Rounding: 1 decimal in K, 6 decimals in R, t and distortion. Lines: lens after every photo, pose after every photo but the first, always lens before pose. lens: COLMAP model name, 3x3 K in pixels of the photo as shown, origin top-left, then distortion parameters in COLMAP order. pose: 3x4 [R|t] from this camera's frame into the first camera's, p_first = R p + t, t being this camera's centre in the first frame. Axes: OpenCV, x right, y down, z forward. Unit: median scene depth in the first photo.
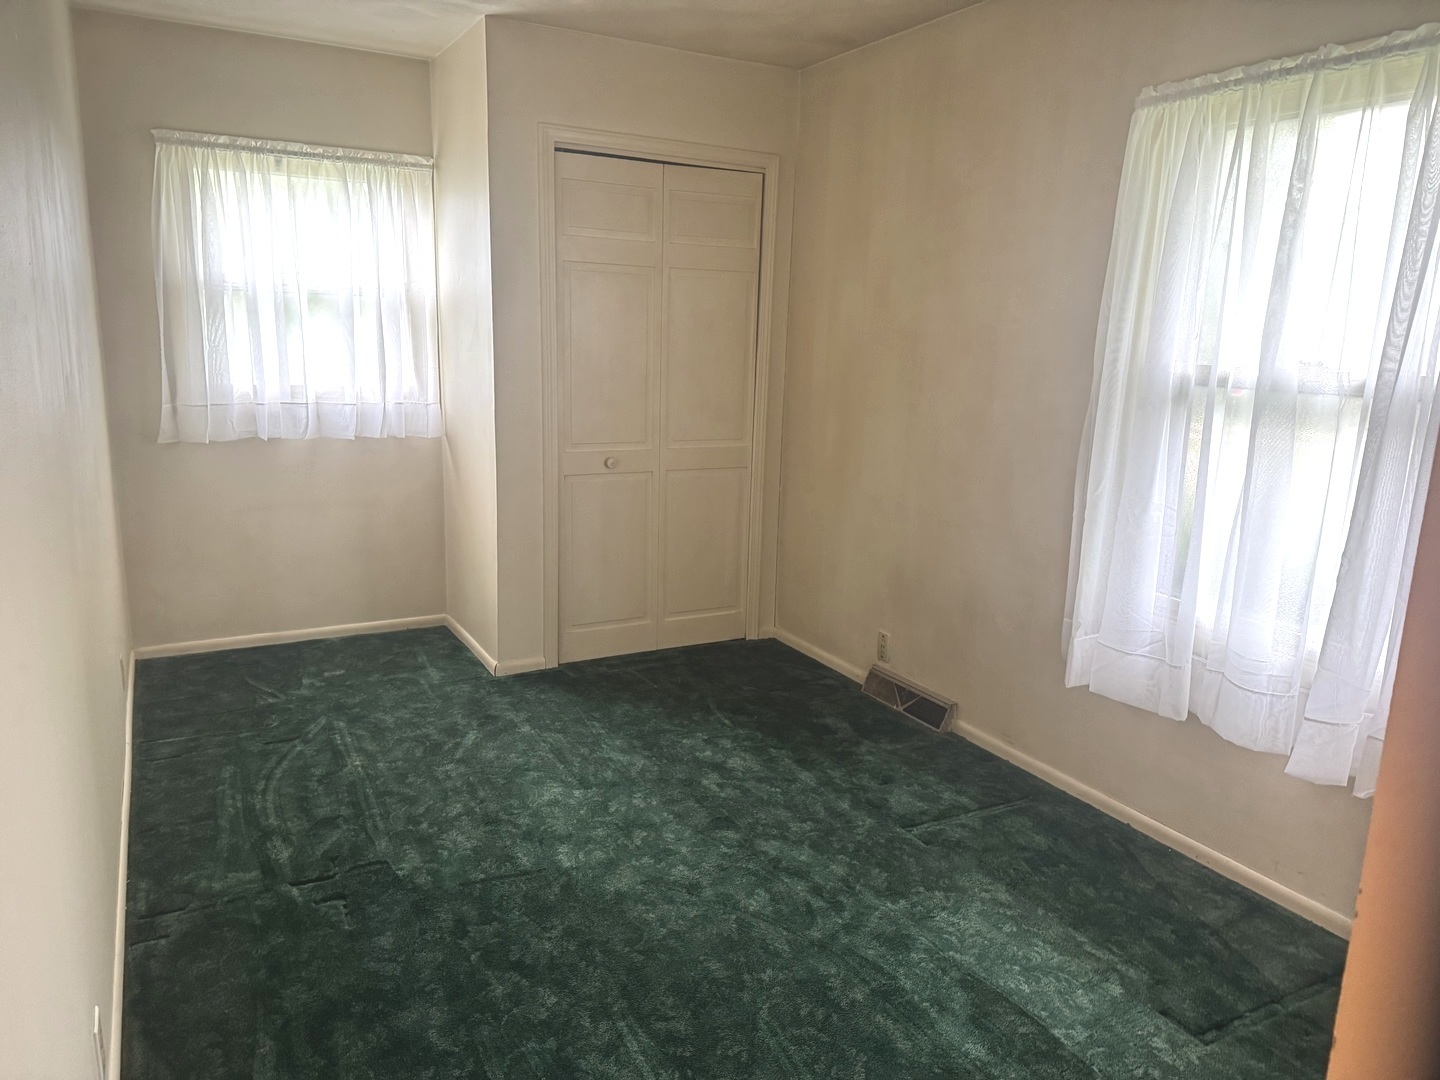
lens RADIAL K [[1006.2, 0, 720.9], [0, 1006.2, 551.2], [0, 0, 1]] dist [0.042514, -0.024006]
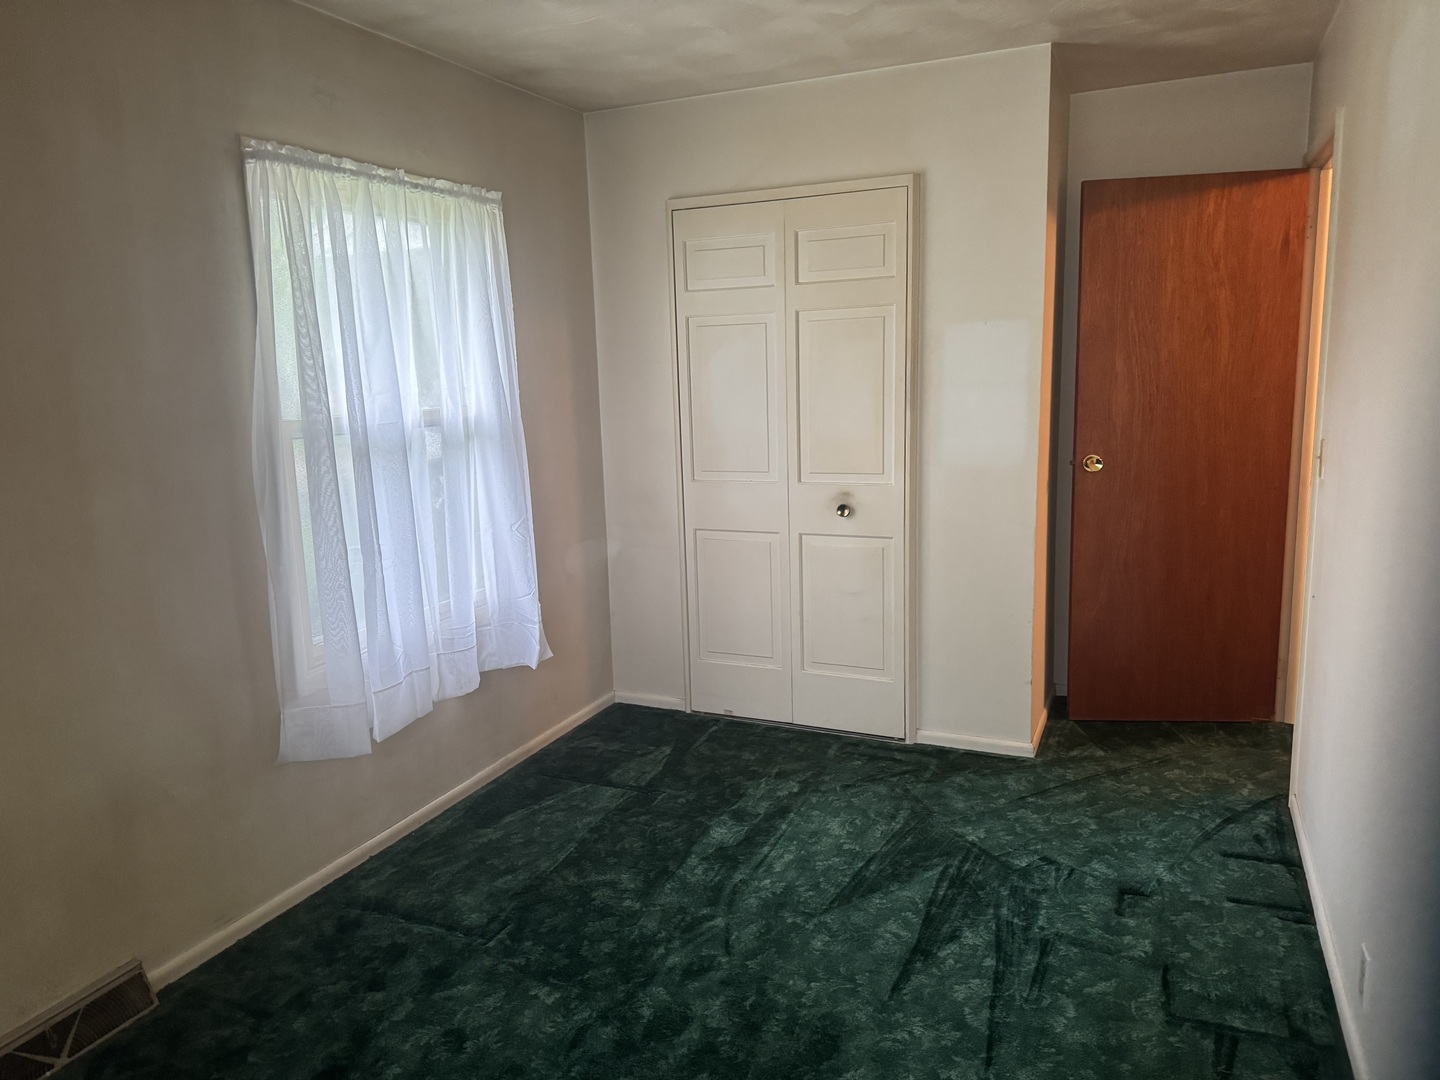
lens RADIAL K [[1006.2, 0, 722.2], [0, 1006.2, 533.5], [0, 0, 1]] dist [0.042514, -0.024006]
pose [[-0.601833, -0.147186, 0.784941, -0.702647], [0.186716, 0.929698, 0.317489, -0.362985], [-0.776488, 0.337637, -0.532041, 1.411778]]
